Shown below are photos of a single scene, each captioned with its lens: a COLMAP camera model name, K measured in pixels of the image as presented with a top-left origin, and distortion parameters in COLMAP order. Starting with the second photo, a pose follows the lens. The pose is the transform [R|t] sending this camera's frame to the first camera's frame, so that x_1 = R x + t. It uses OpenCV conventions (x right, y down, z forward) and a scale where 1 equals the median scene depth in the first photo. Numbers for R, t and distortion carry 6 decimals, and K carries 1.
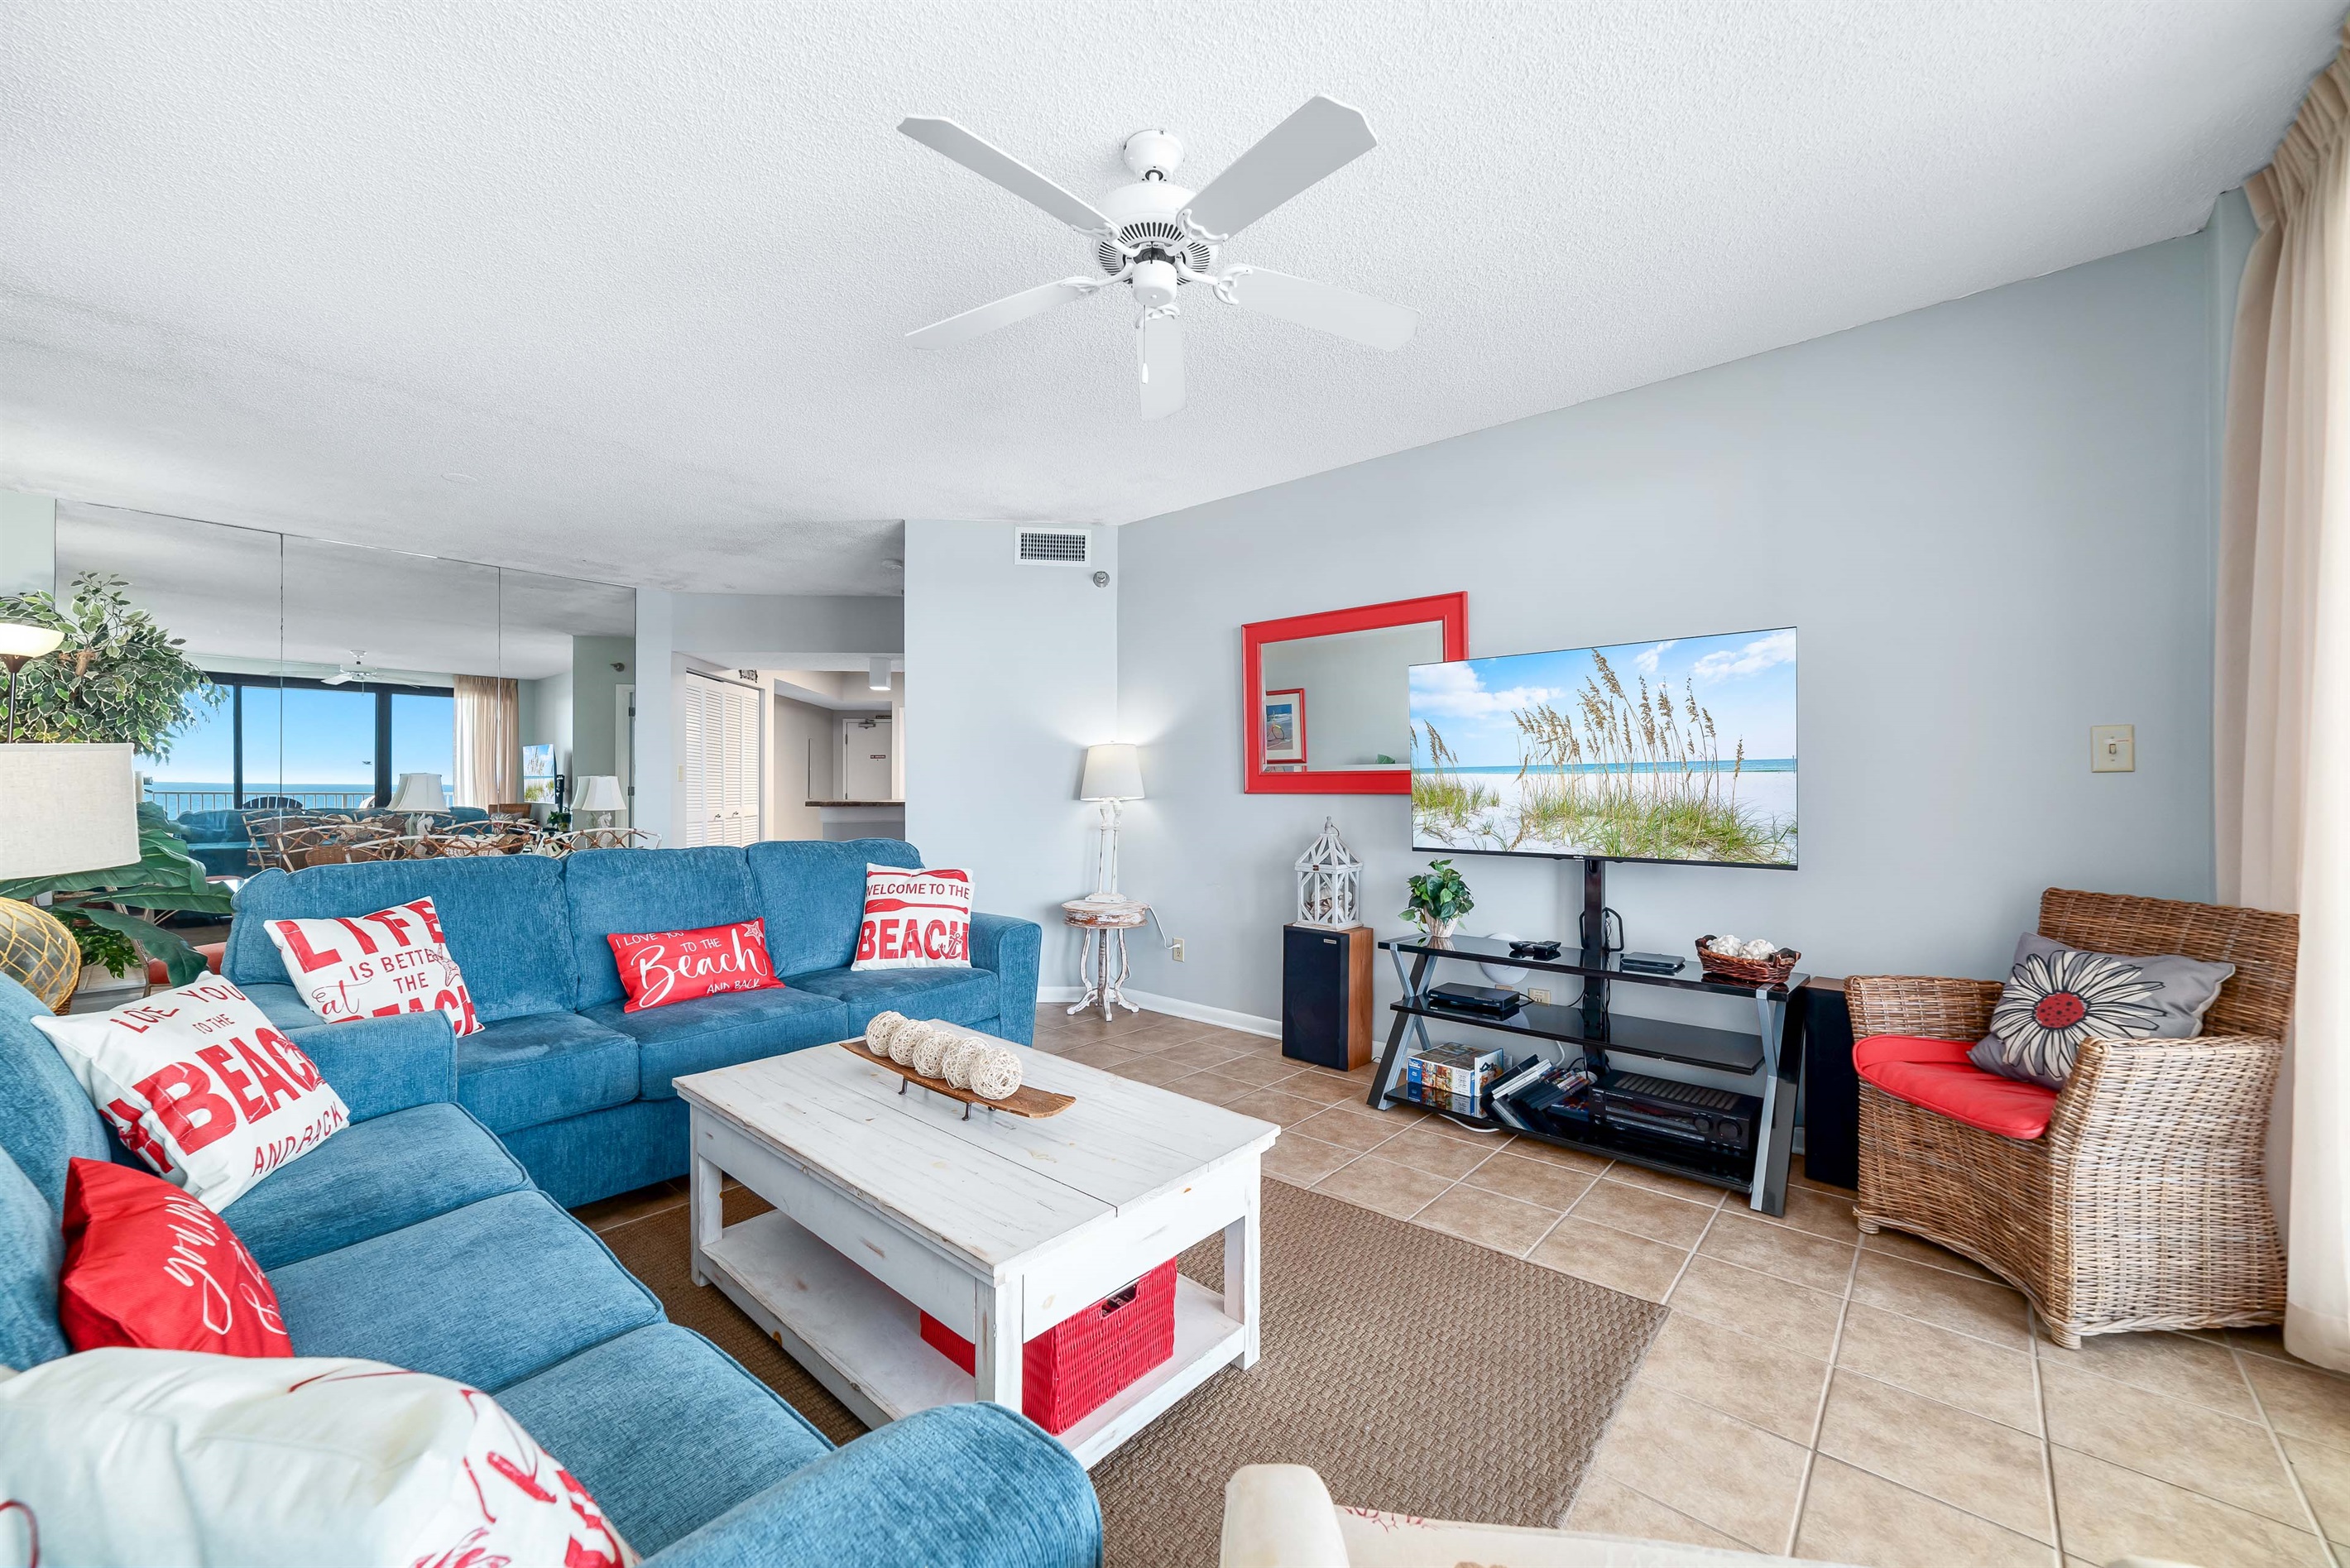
lens RADIAL K [[890.4, 0, 1188.1], [0, 890.4, 799.7], [0, 0, 1]] dist [-0.000974, 0.001220]
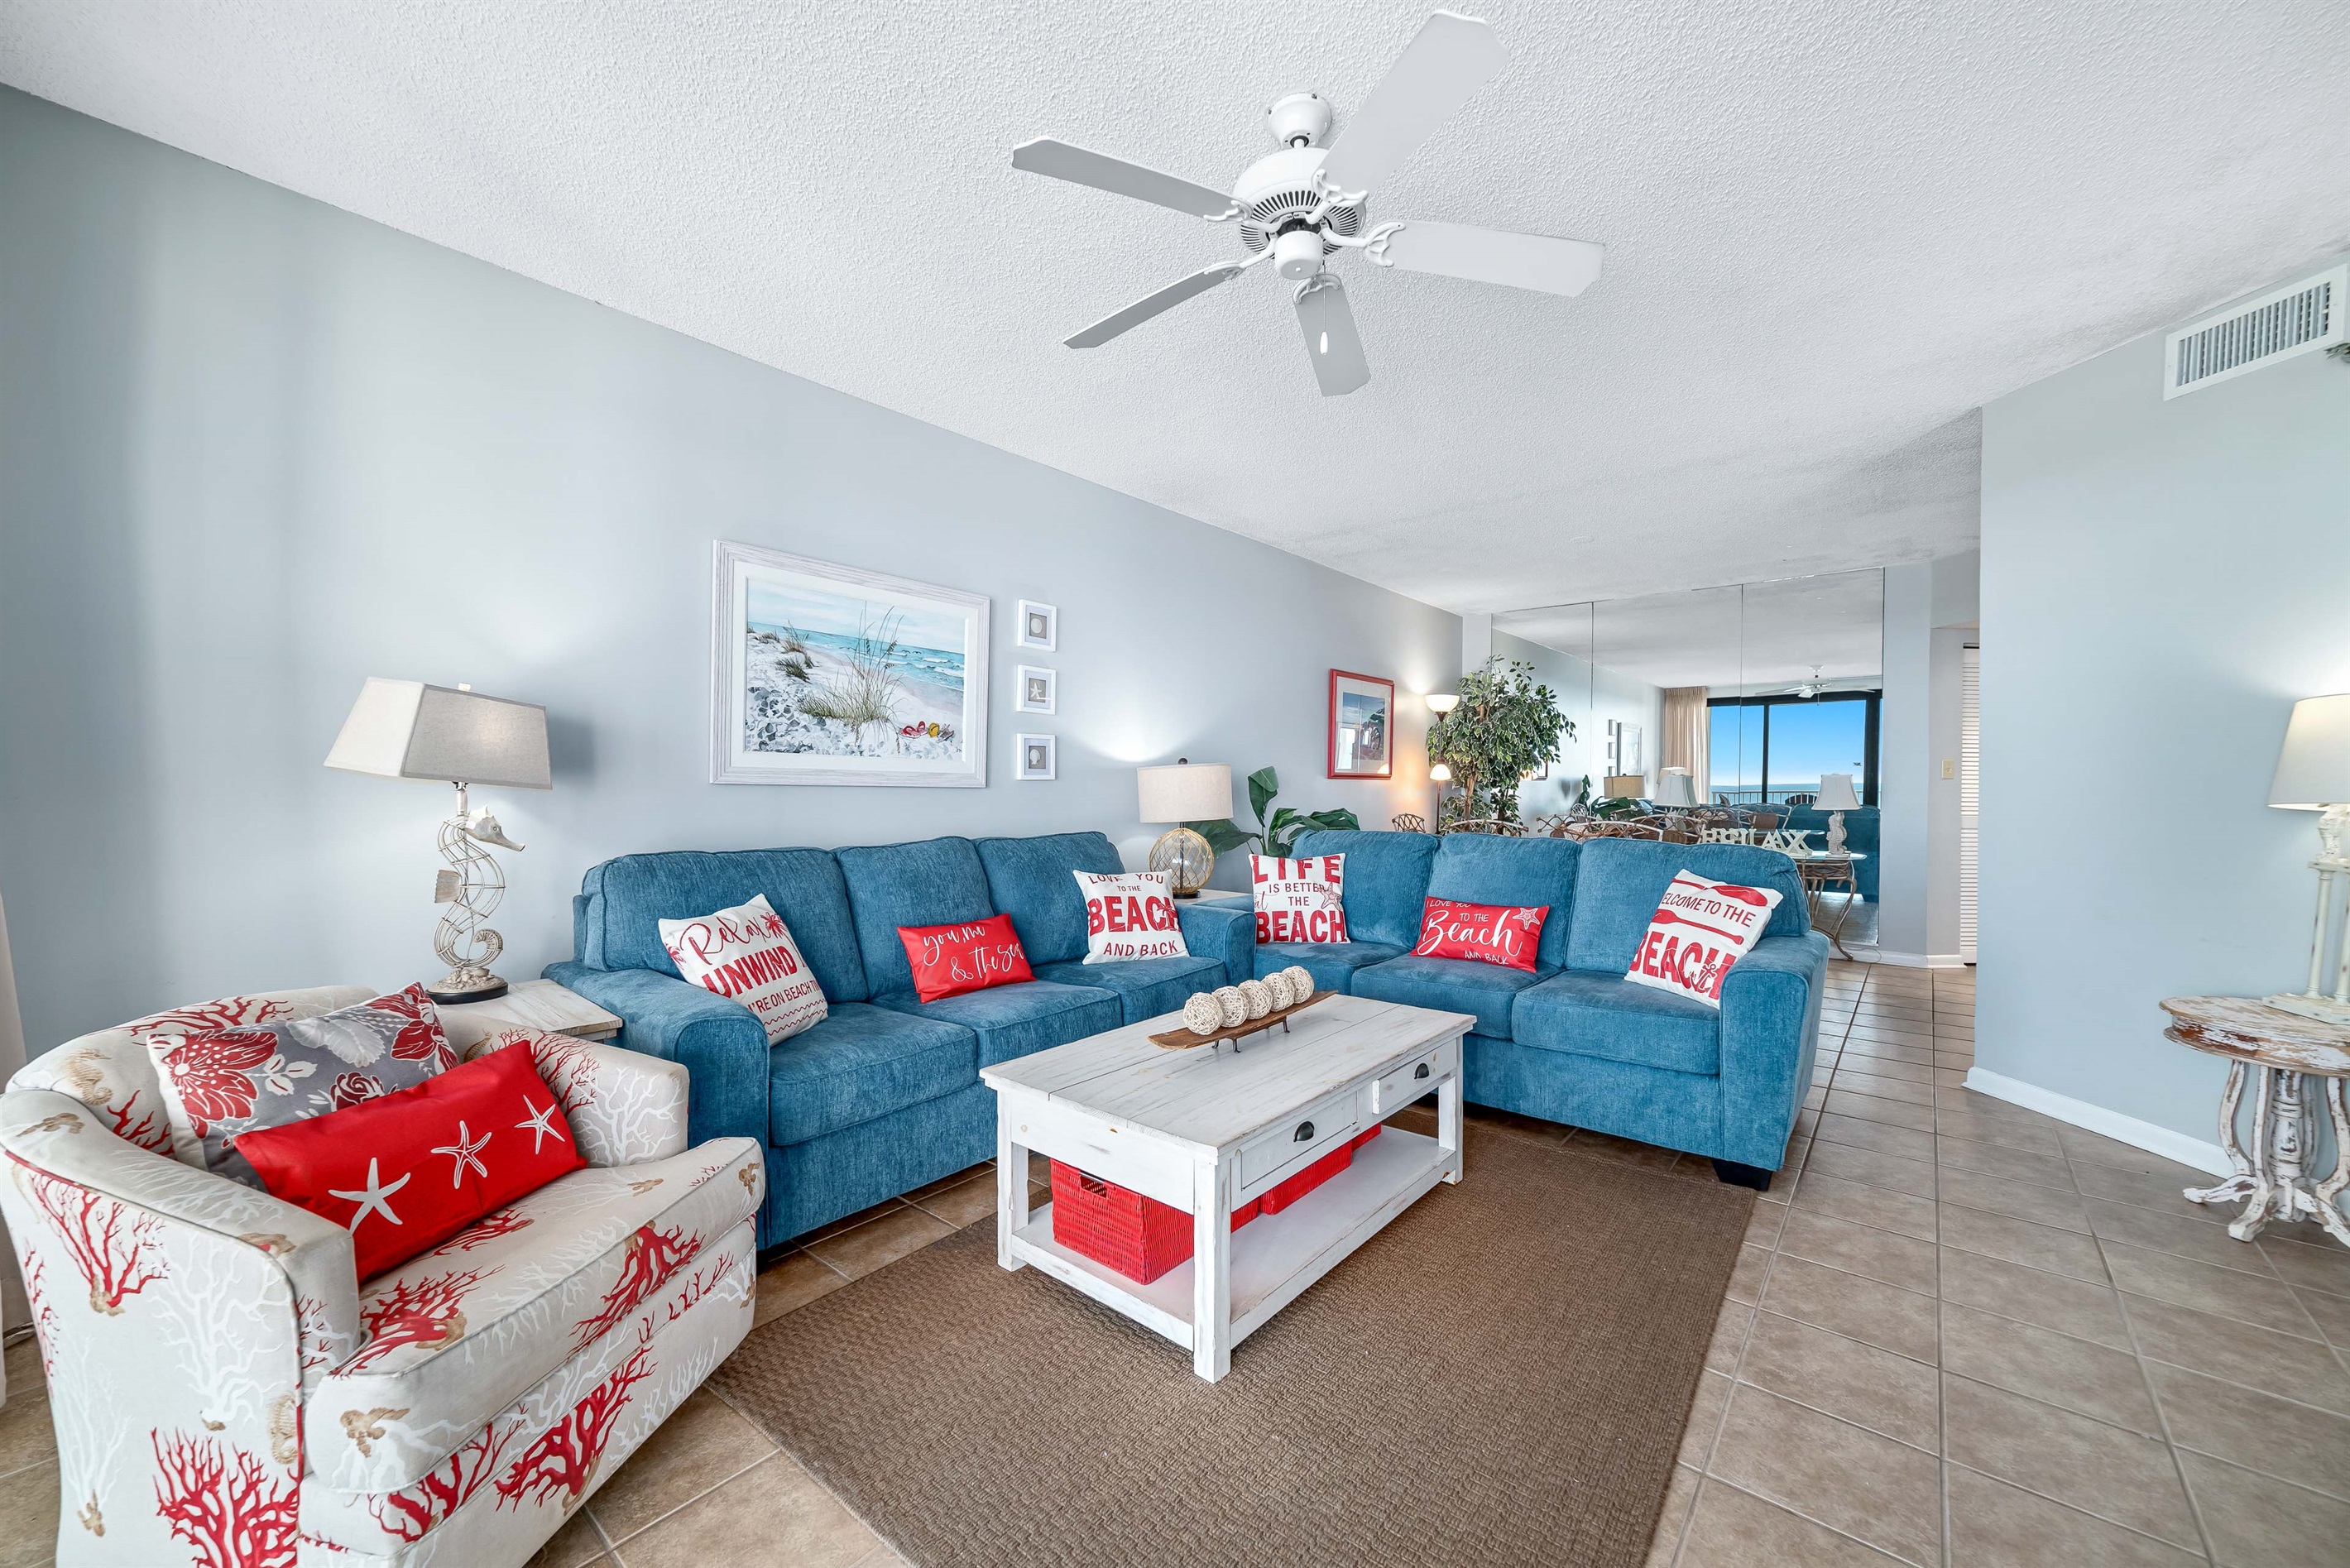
lens RADIAL K [[921.6, 0, 1179.7], [0, 921.6, 788.3], [0, 0, 1]] dist [-0.002476, 0.001033]
pose [[0.017622, 0.000727, -0.999844, 0.570894], [-0.016462, 0.999864, 0.000437, -0.000898], [0.999709, 0.016452, 0.017632, 0.506826]]
